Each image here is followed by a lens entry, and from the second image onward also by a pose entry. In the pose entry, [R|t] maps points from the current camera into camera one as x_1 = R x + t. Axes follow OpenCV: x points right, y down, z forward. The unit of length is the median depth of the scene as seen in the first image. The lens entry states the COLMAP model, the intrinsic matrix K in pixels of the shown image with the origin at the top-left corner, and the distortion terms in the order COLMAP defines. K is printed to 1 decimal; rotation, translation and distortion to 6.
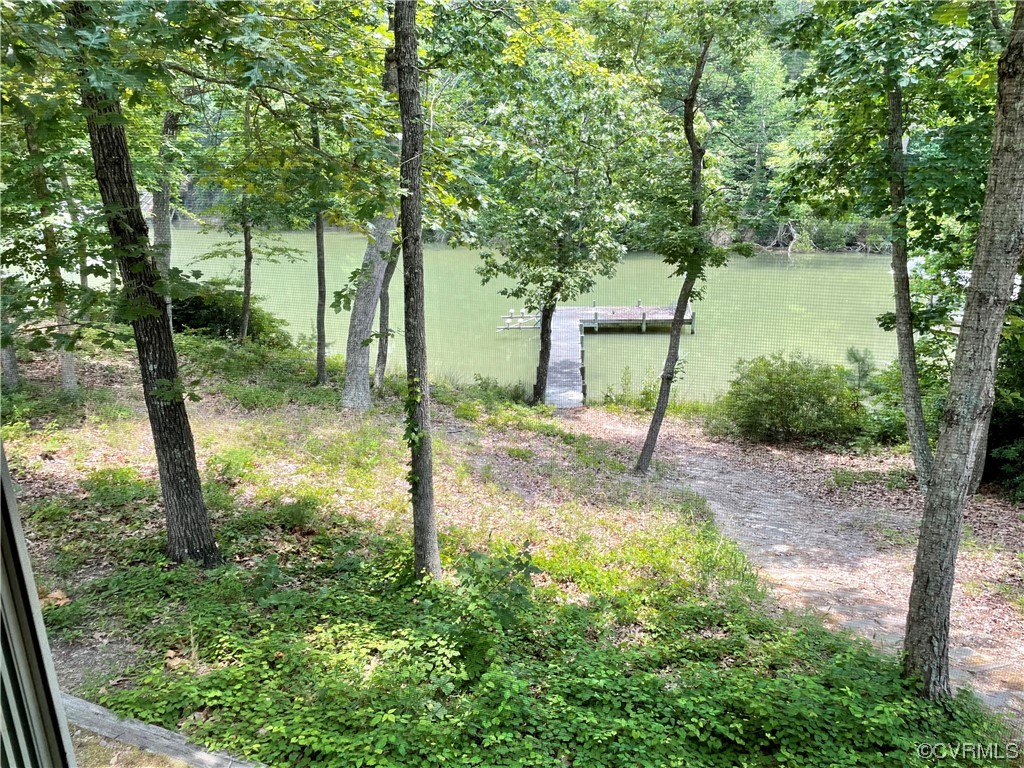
lens RADIAL K [[768.5, 0, 512.0], [0, 768.5, 384.0], [0, 0, 1]] dist [0.045169, -0.000911]
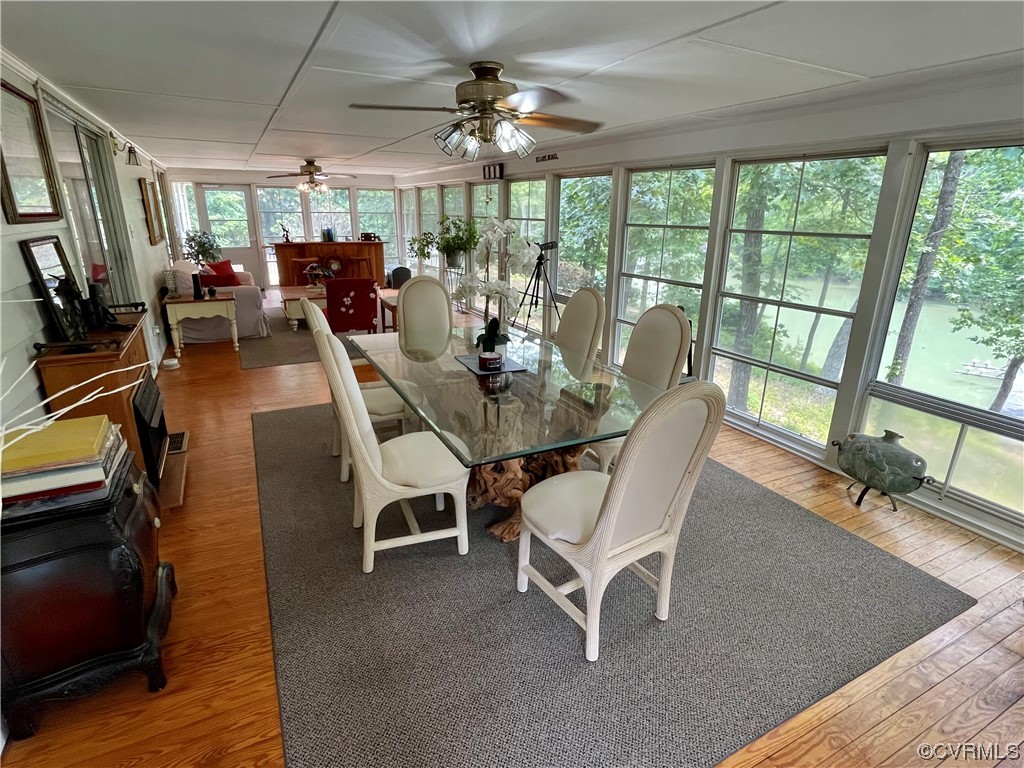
lens RADIAL K [[536.1, 0, 512.0], [0, 536.1, 384.0], [0, 0, 1]] dist [0.015440, 0.000057]
pose [[0.745358, 0.227829, -0.626526, -0.001260], [-0.225299, 0.970583, 0.084909, 0.046311], [0.627440, 0.077868, 0.774761, -0.153953]]
